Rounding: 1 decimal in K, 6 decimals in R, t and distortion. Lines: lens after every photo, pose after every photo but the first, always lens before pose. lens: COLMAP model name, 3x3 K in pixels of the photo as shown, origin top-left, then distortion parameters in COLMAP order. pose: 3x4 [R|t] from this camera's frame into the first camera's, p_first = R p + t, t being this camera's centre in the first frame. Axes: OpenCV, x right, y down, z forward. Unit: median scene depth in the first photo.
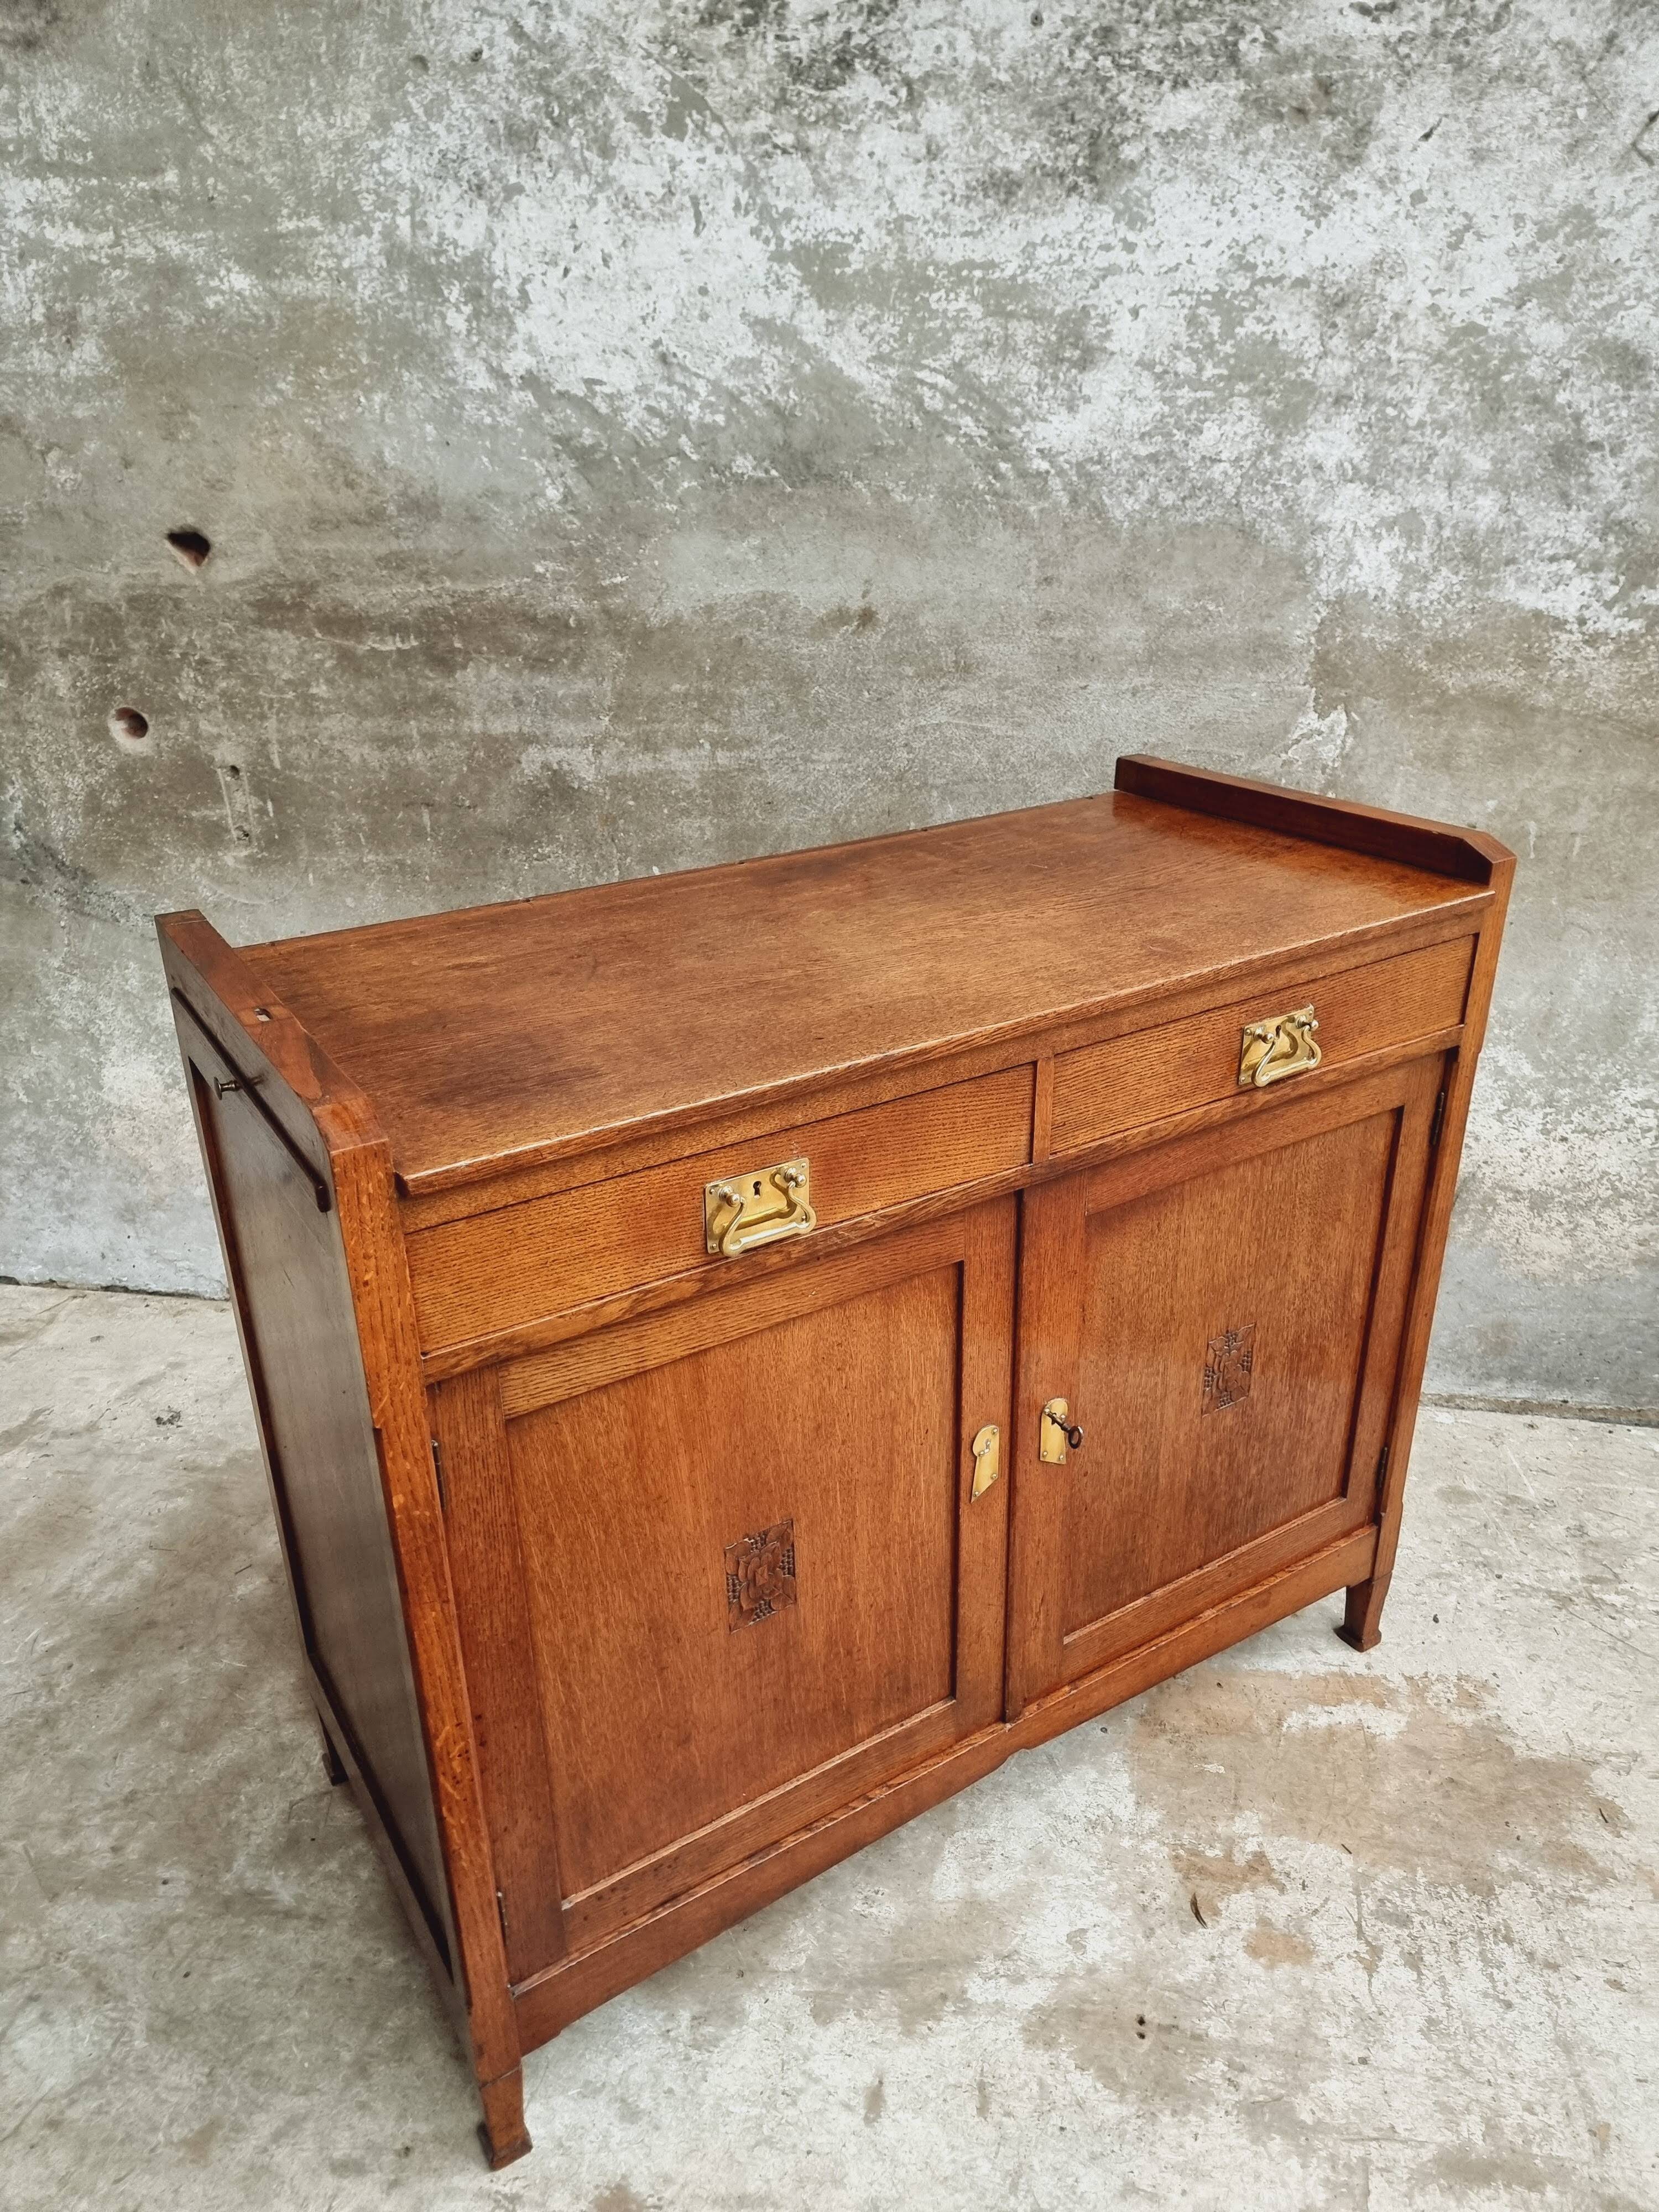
lens RADIAL K [[1549.0, 0, 813.1], [0, 1549.0, 1117.9], [0, 0, 1]] dist [0.065448, -0.064108]
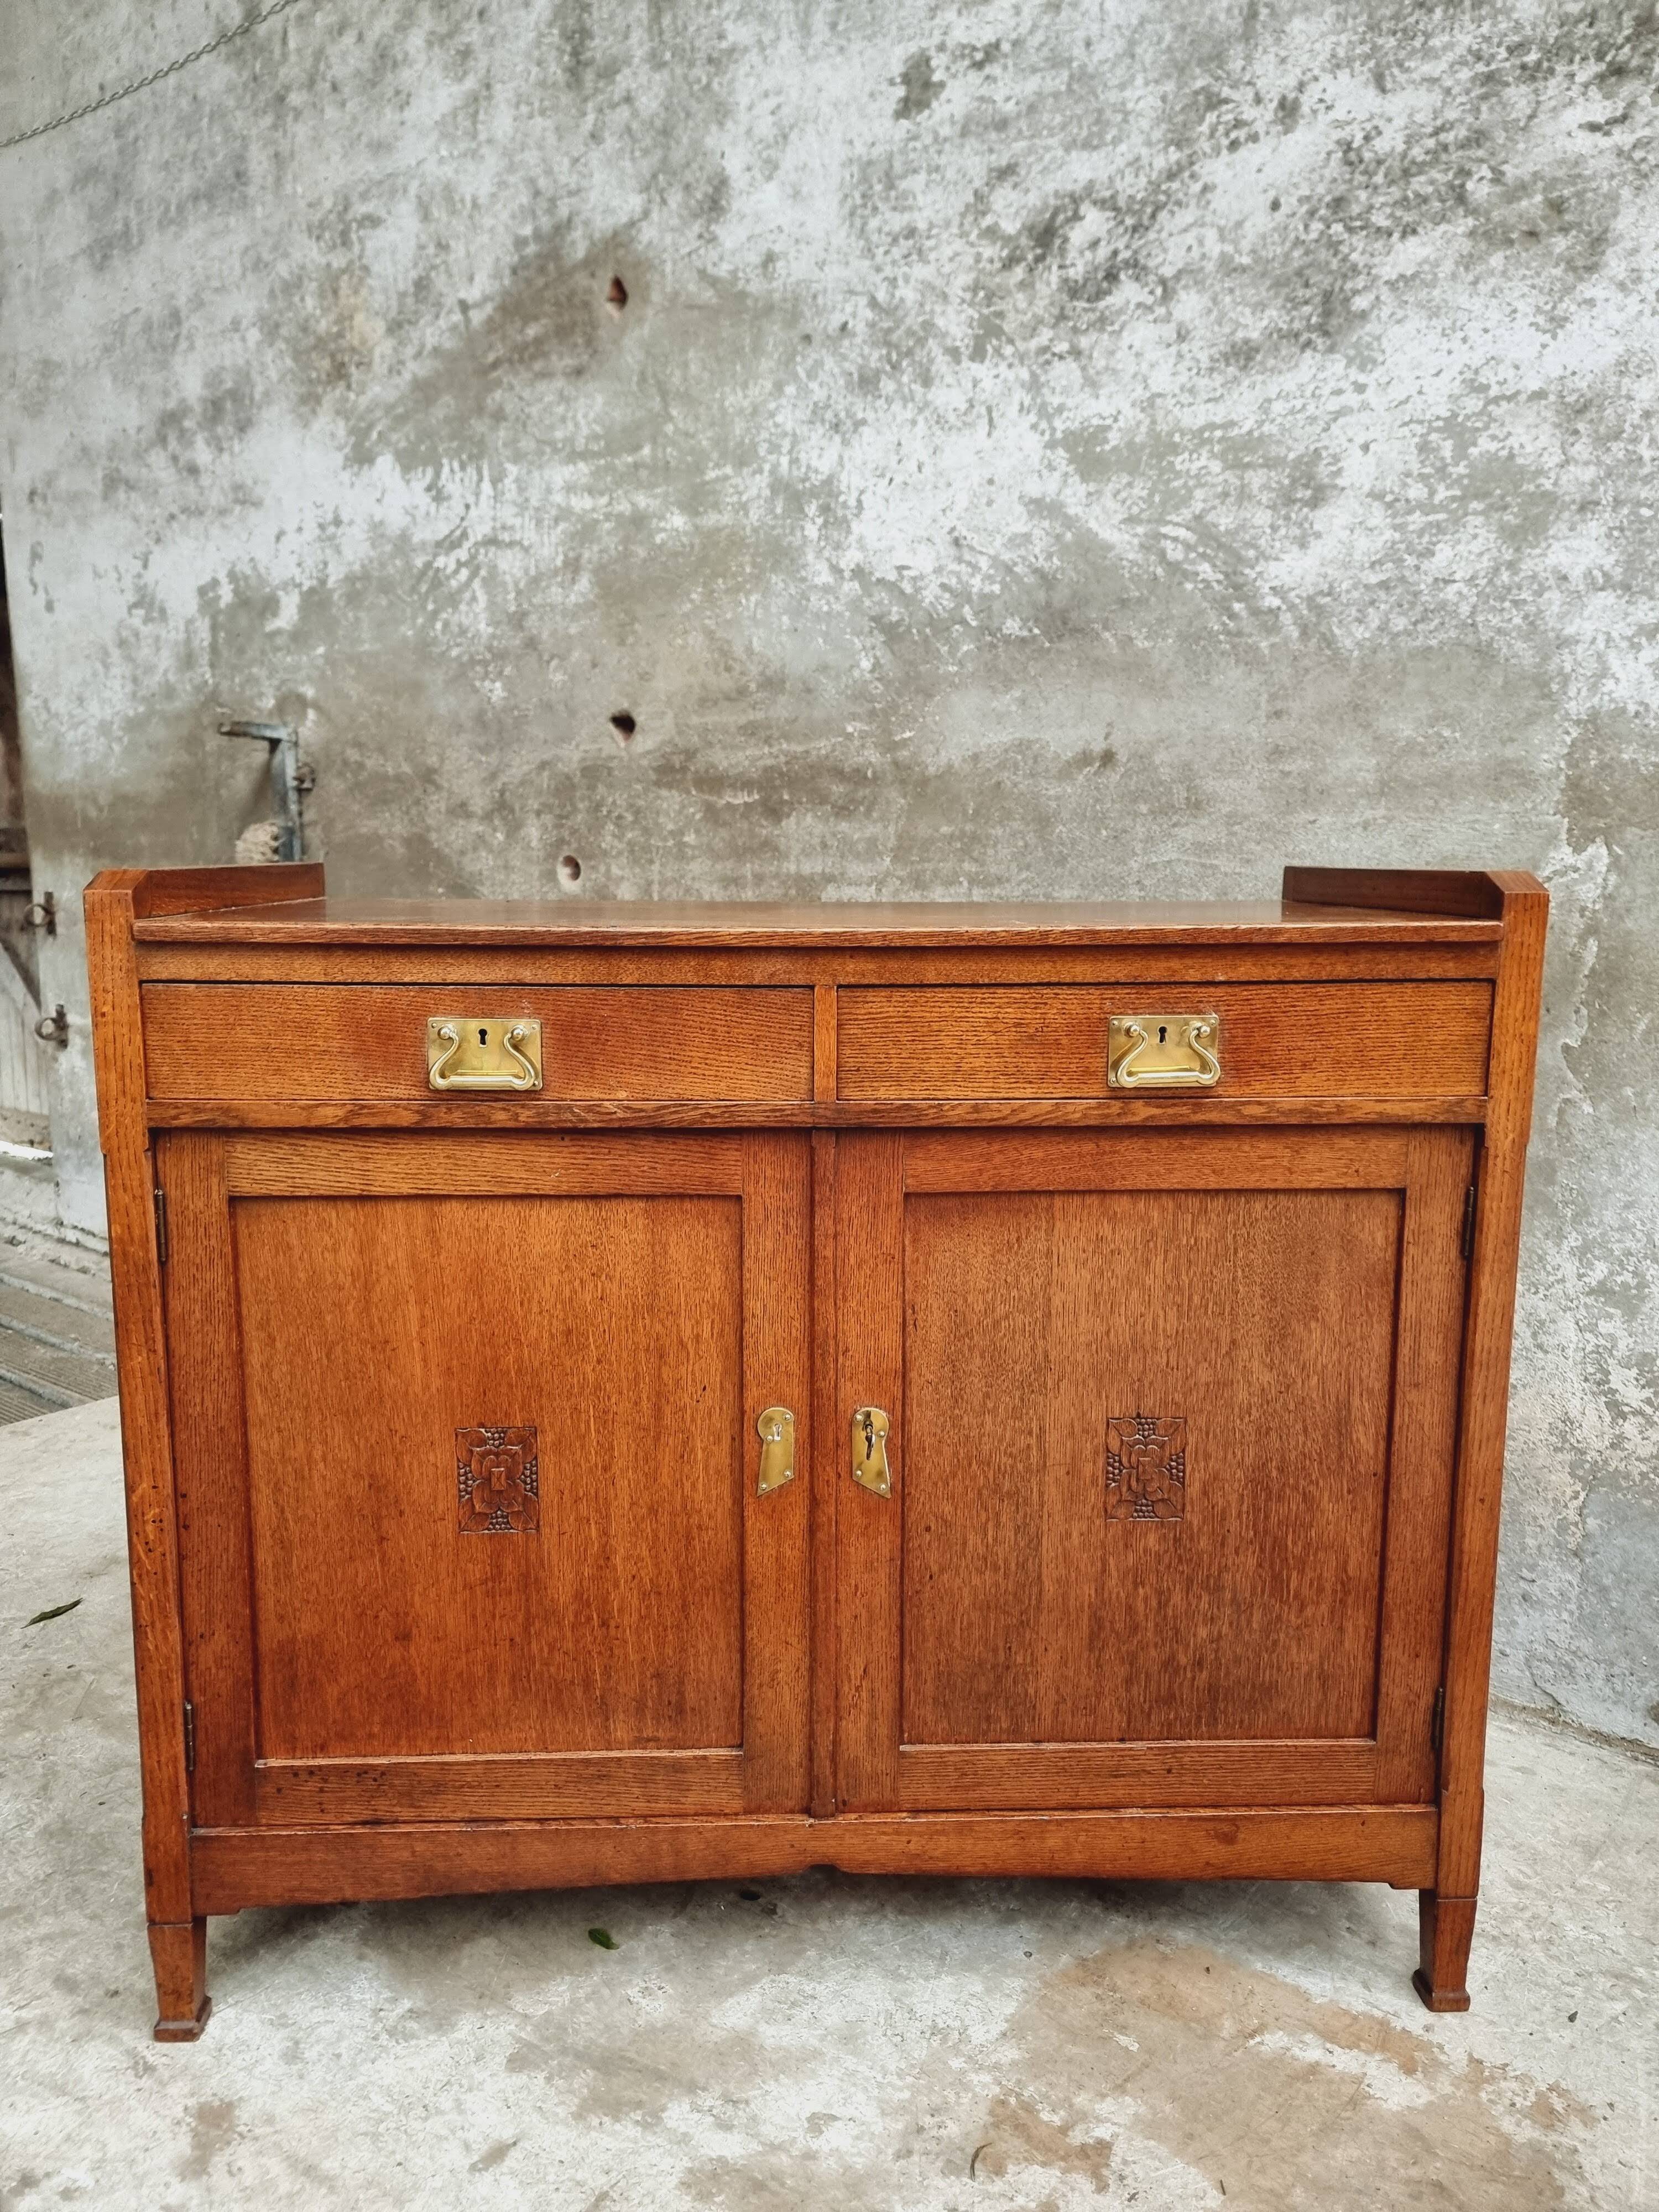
lens RADIAL K [[1549.0, 0, 804.5], [0, 1549.0, 1086.5], [0, 0, 1]] dist [0.065448, -0.064108]
pose [[0.863314, 0.098981, -0.494865, 0.416287], [-0.229640, 0.950227, -0.210557, 0.153068], [0.449393, 0.295418, 0.843074, 0.124359]]
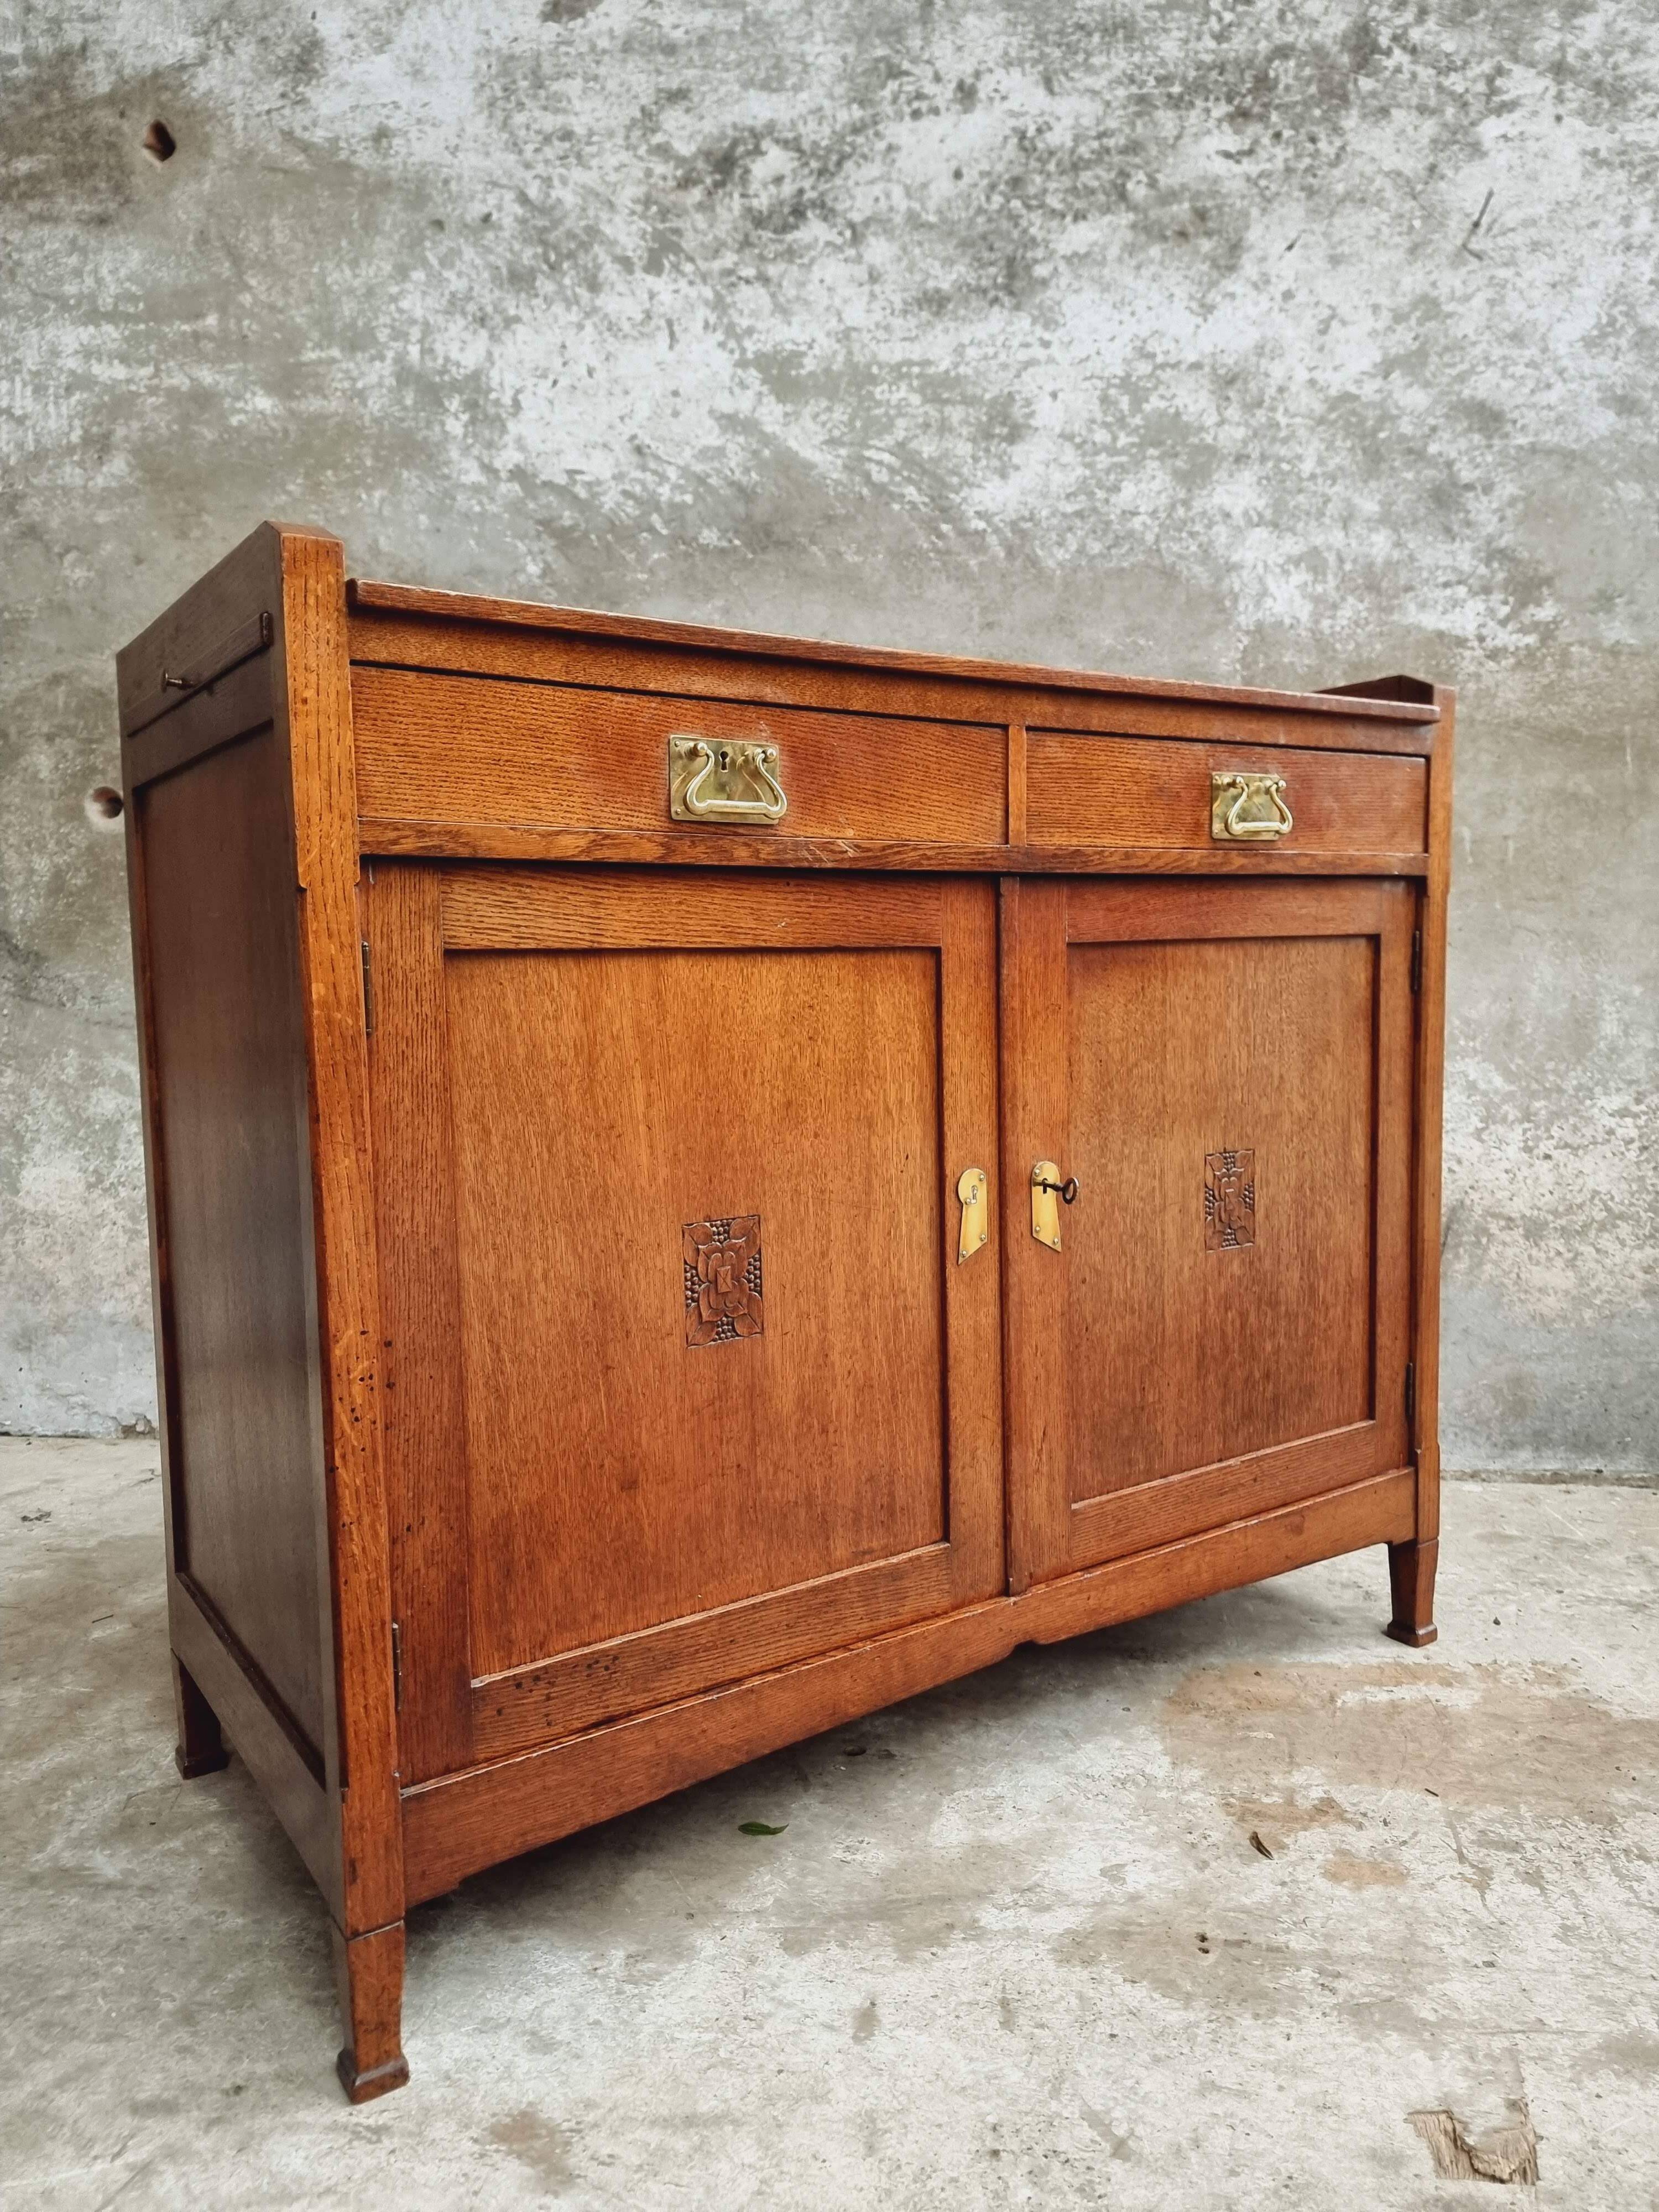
lens RADIAL K [[1549.0, 0, 817.5], [0, 1549.0, 1101.1], [0, 0, 1]] dist [0.065448, -0.064108]
pose [[0.999395, -0.001583, 0.034739, -0.007451], [0.013143, 0.942066, -0.335169, 0.341358], [-0.032196, 0.335423, 0.941517, 0.100738]]
